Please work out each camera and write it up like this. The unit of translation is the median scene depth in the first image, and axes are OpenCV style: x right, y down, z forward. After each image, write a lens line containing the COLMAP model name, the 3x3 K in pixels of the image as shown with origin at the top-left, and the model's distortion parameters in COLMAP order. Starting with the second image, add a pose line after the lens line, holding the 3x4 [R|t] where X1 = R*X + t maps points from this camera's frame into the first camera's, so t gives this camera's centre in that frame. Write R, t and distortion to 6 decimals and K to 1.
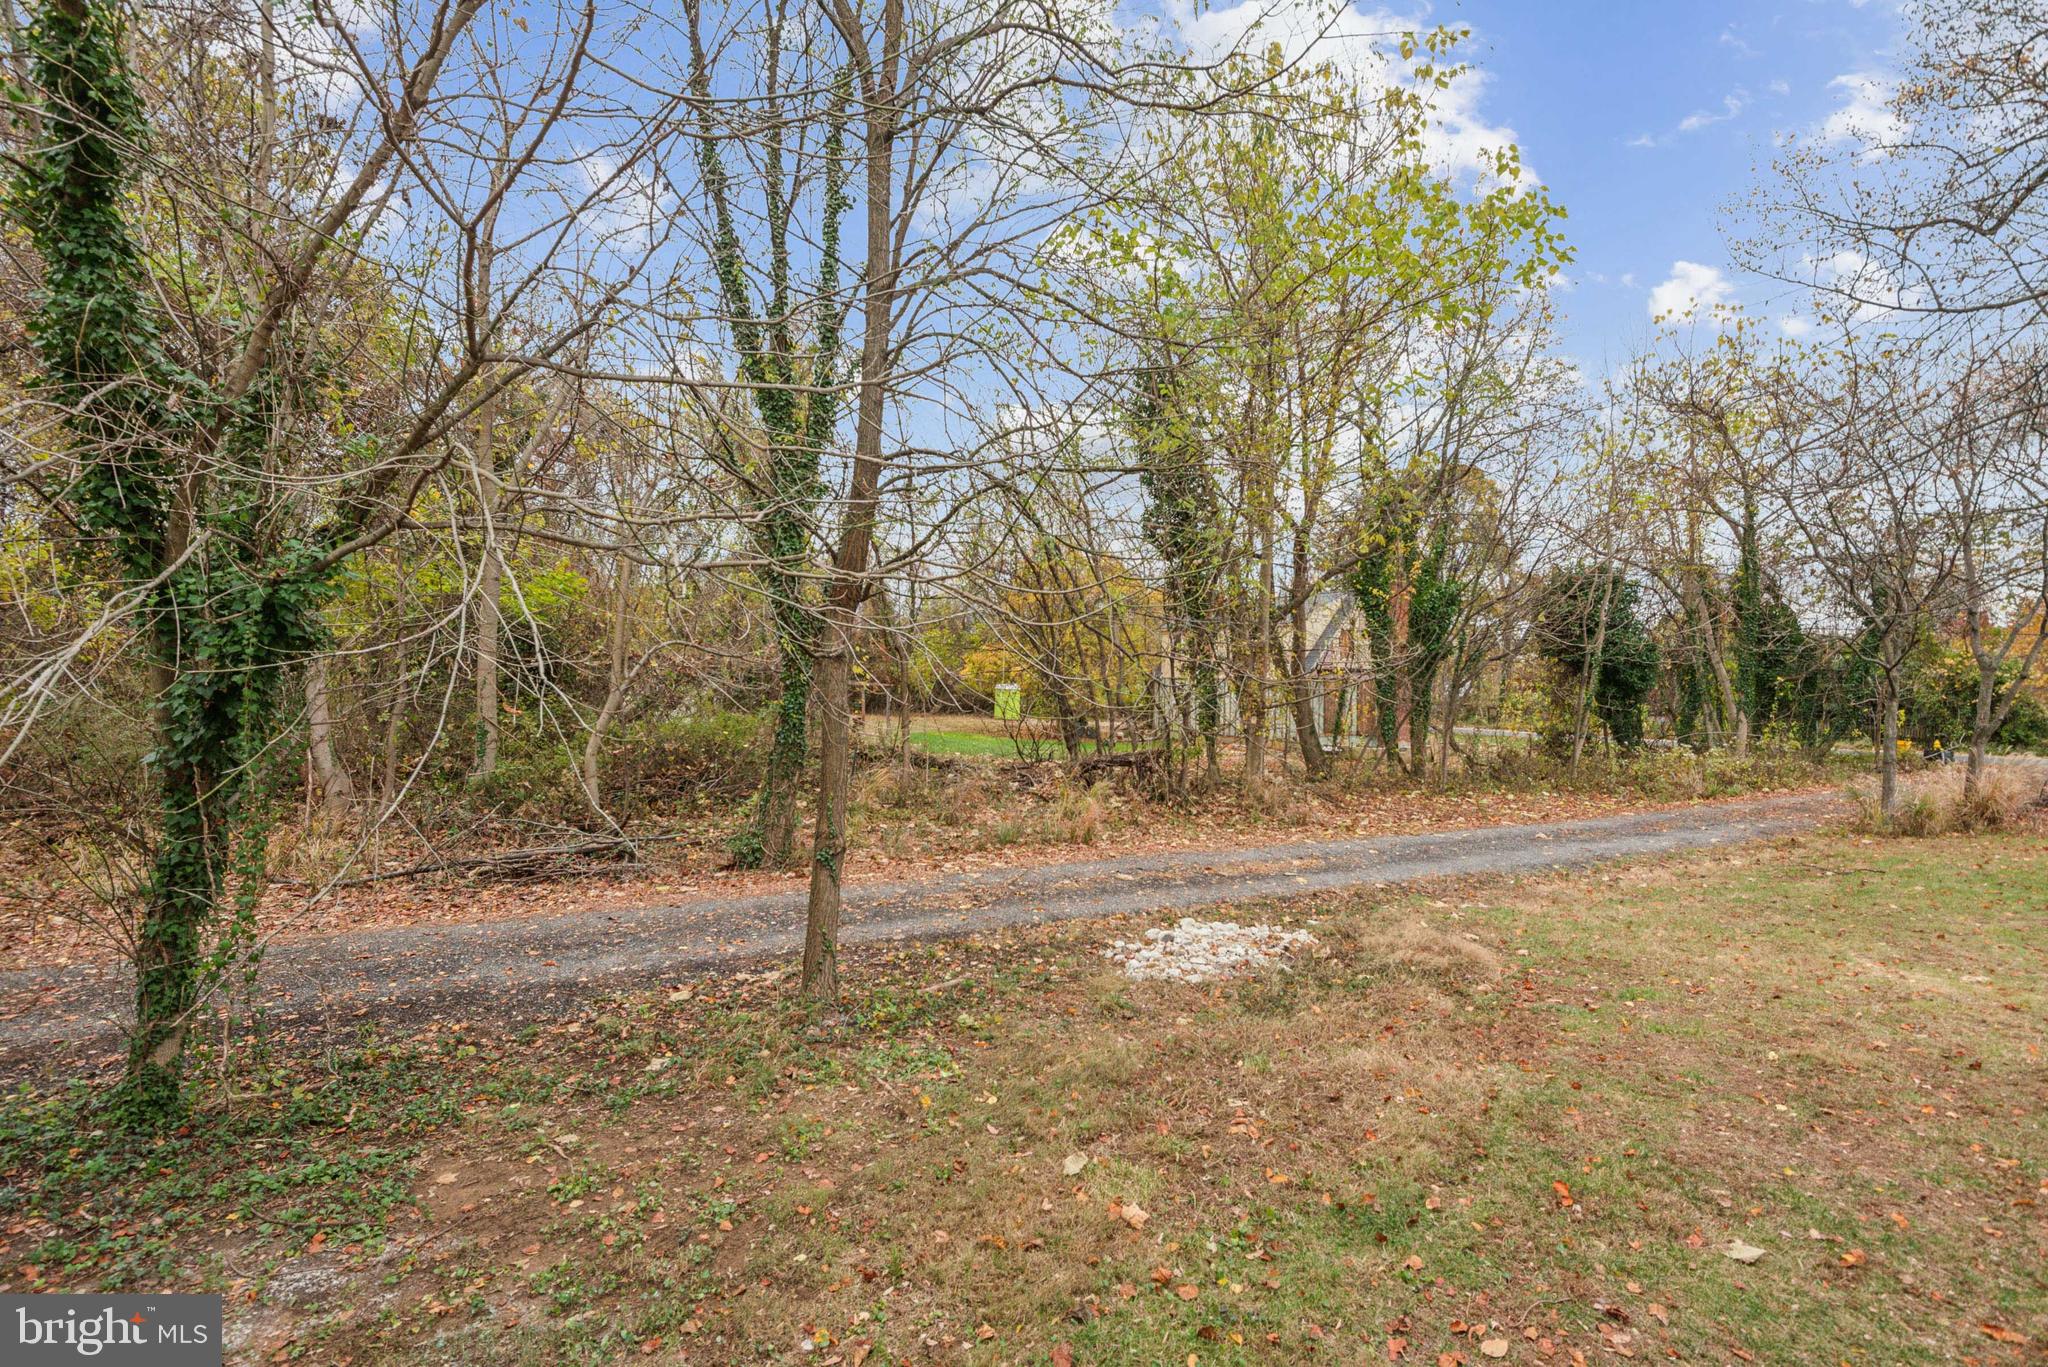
lens RADIAL K [[935.2, 0, 1025.4], [0, 935.2, 681.4], [0, 0, 1]] dist [0.010244, -0.006365]
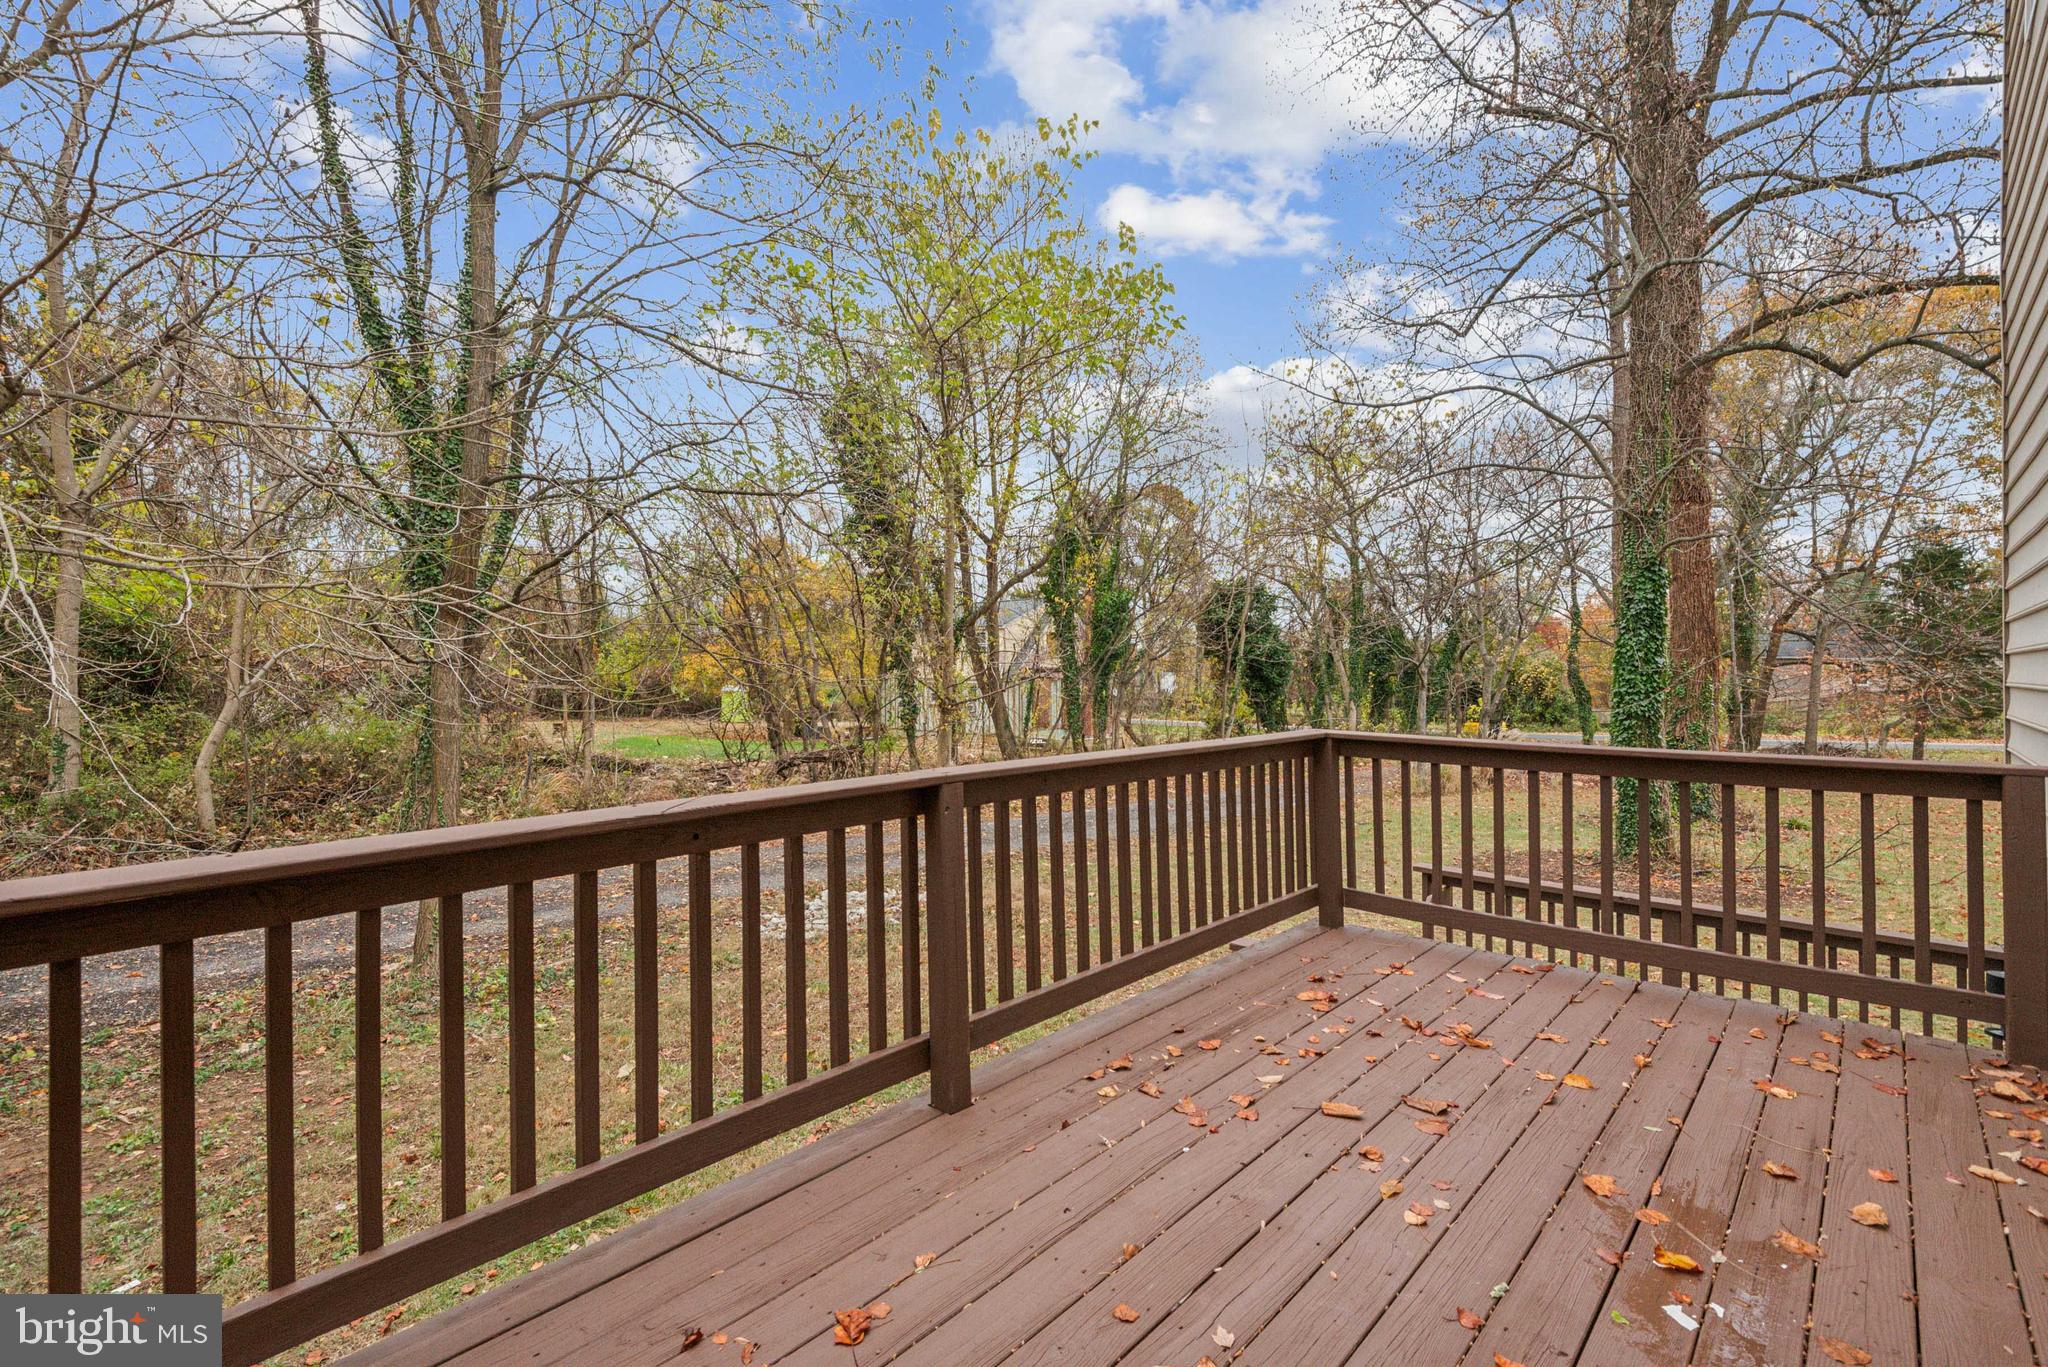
lens RADIAL K [[935.2, 0, 1033.3], [0, 935.2, 682.6], [0, 0, 1]] dist [0.010244, -0.006365]
pose [[0.964337, -0.011157, 0.264442, 0.061238], [0.010859, 0.999938, 0.002590, 0.000774], [-0.264454, 0.000373, 0.964398, -0.084139]]
